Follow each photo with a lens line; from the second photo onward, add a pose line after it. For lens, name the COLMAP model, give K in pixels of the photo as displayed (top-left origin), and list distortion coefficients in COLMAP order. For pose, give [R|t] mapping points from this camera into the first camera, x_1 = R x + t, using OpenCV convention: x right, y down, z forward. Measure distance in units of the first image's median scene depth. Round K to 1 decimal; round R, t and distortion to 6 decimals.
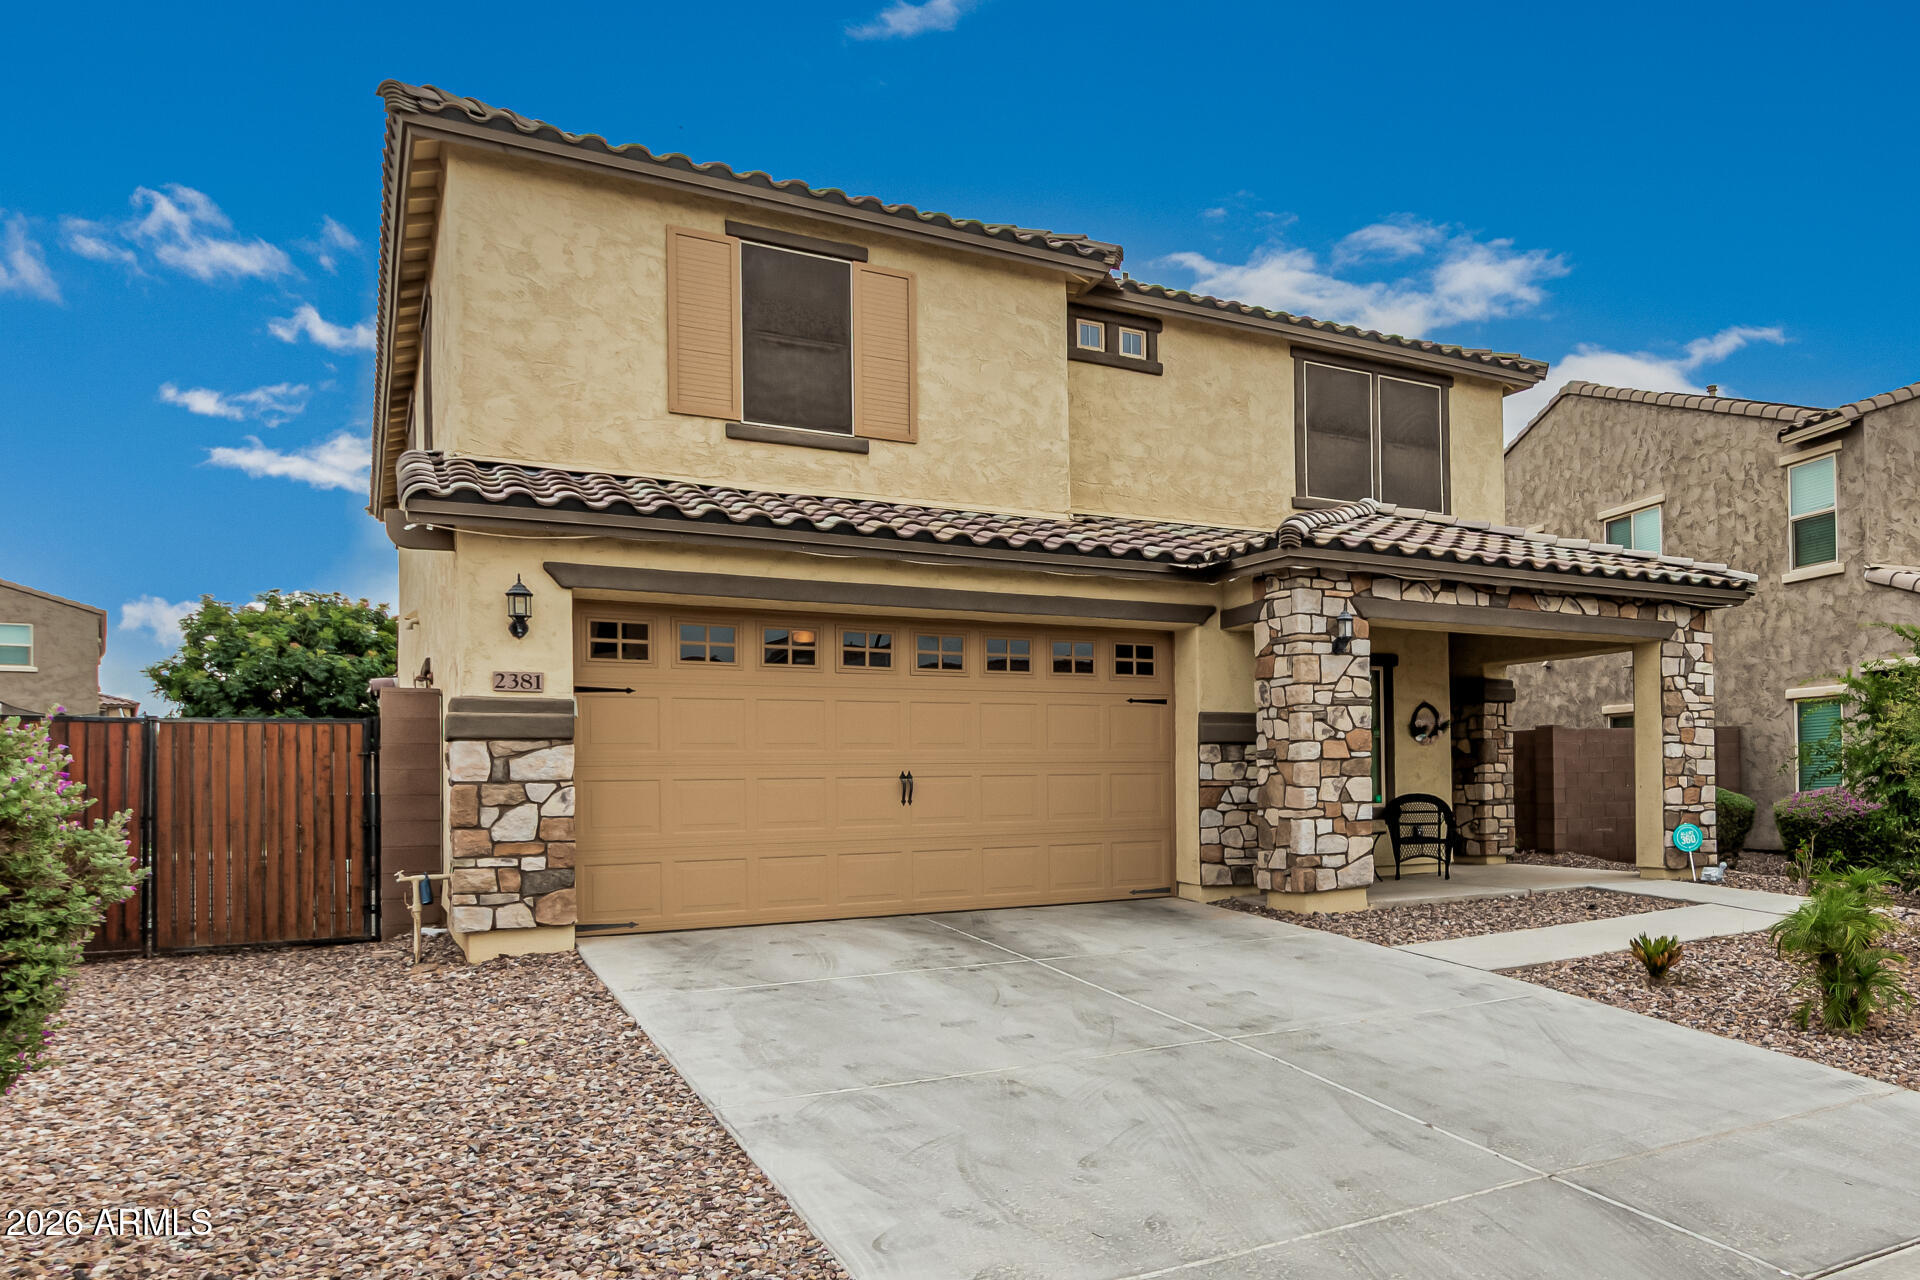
lens RADIAL K [[887.5, 0, 961.1], [0, 887.5, 662.8], [0, 0, 1]] dist [0.003915, 0.000263]
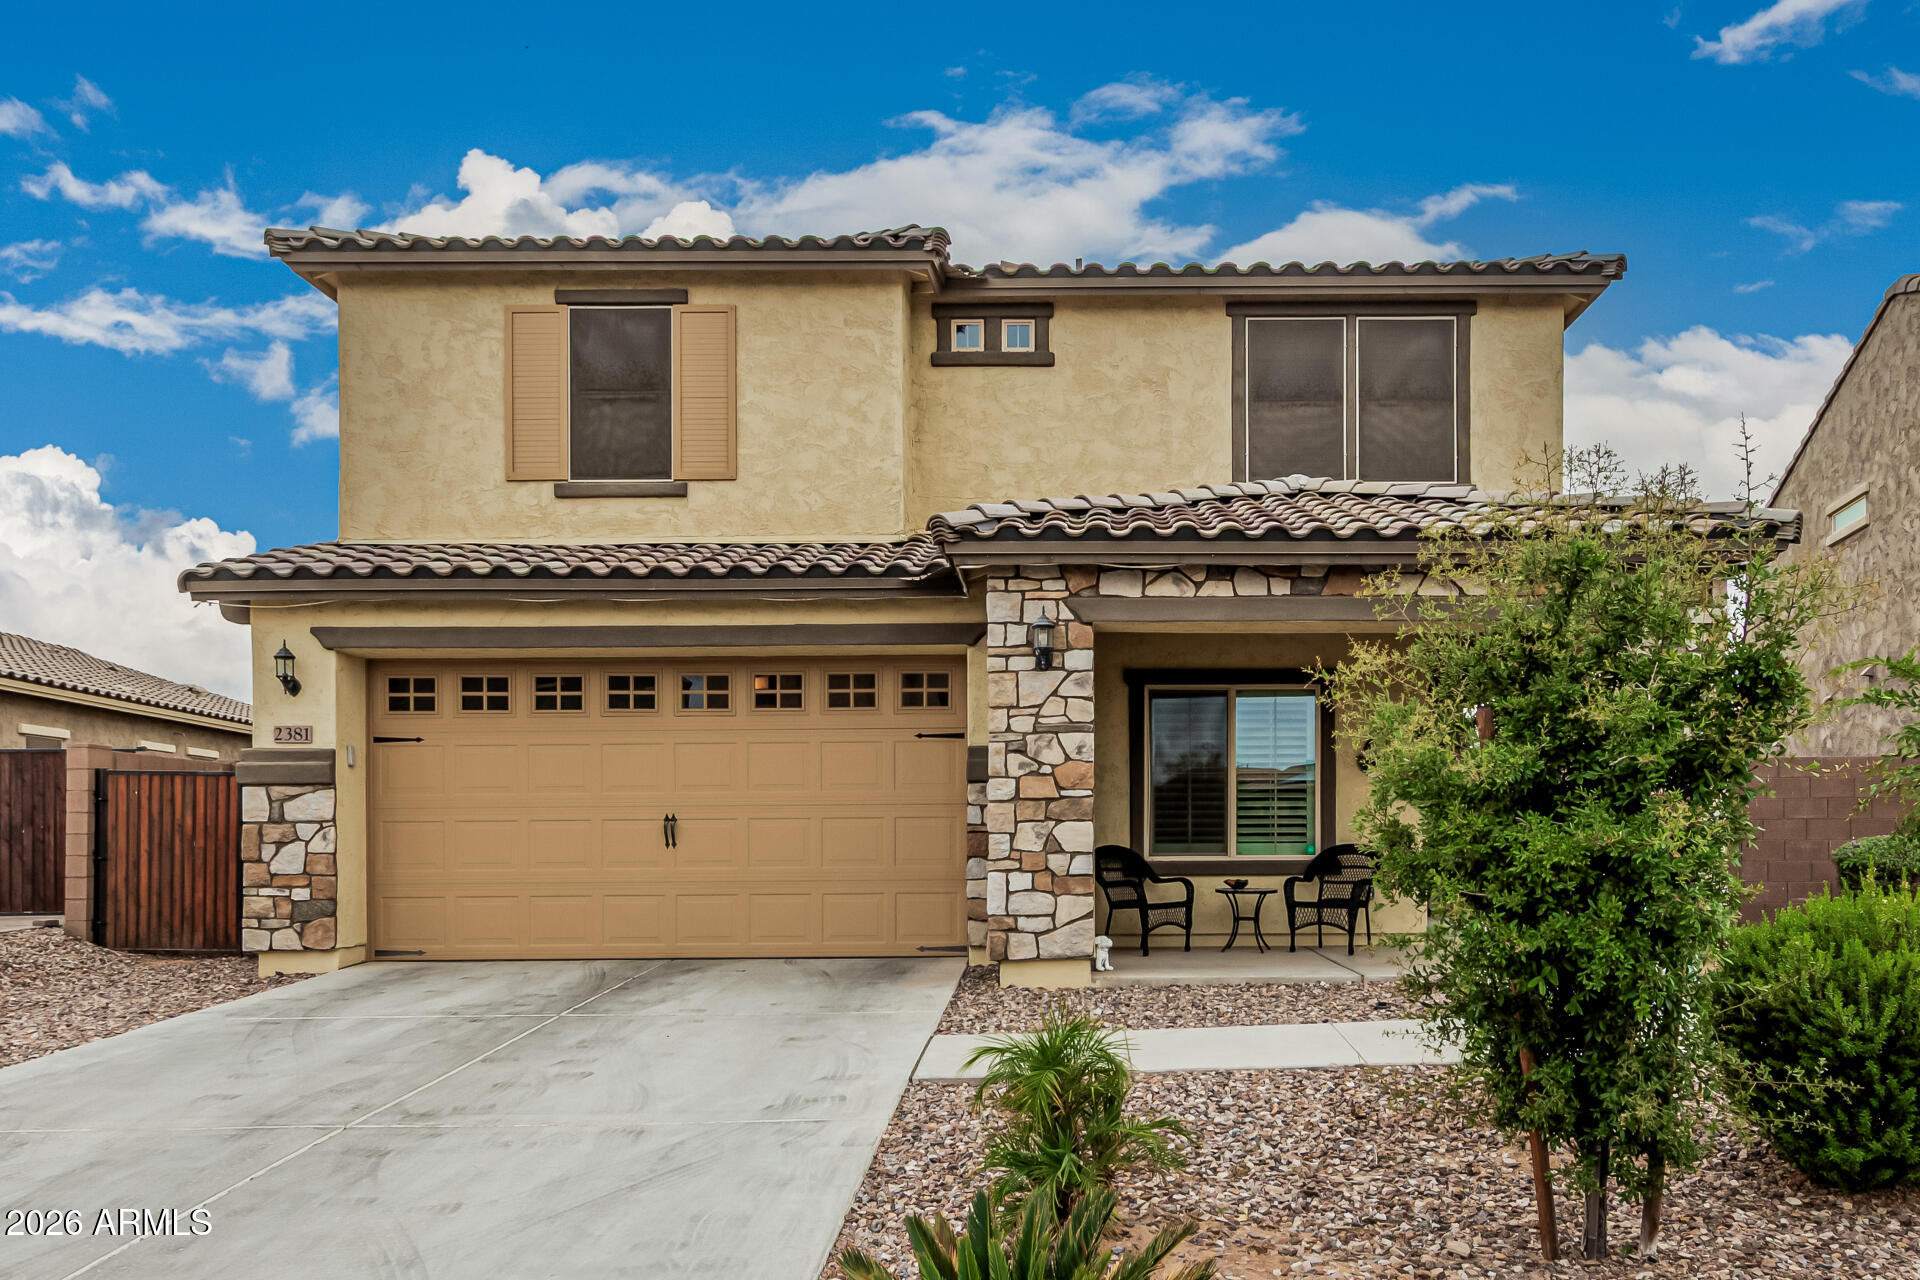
lens RADIAL K [[854.1, 0, 960.0], [0, 854.1, 730.3], [0, 0, 1]] dist [0.001552, 0.000120]
pose [[0.938467, -0.032230, -0.343862, 0.554121], [0.039583, 0.999113, 0.014385, 0.027846], [0.343093, -0.027111, 0.938910, 0.216953]]
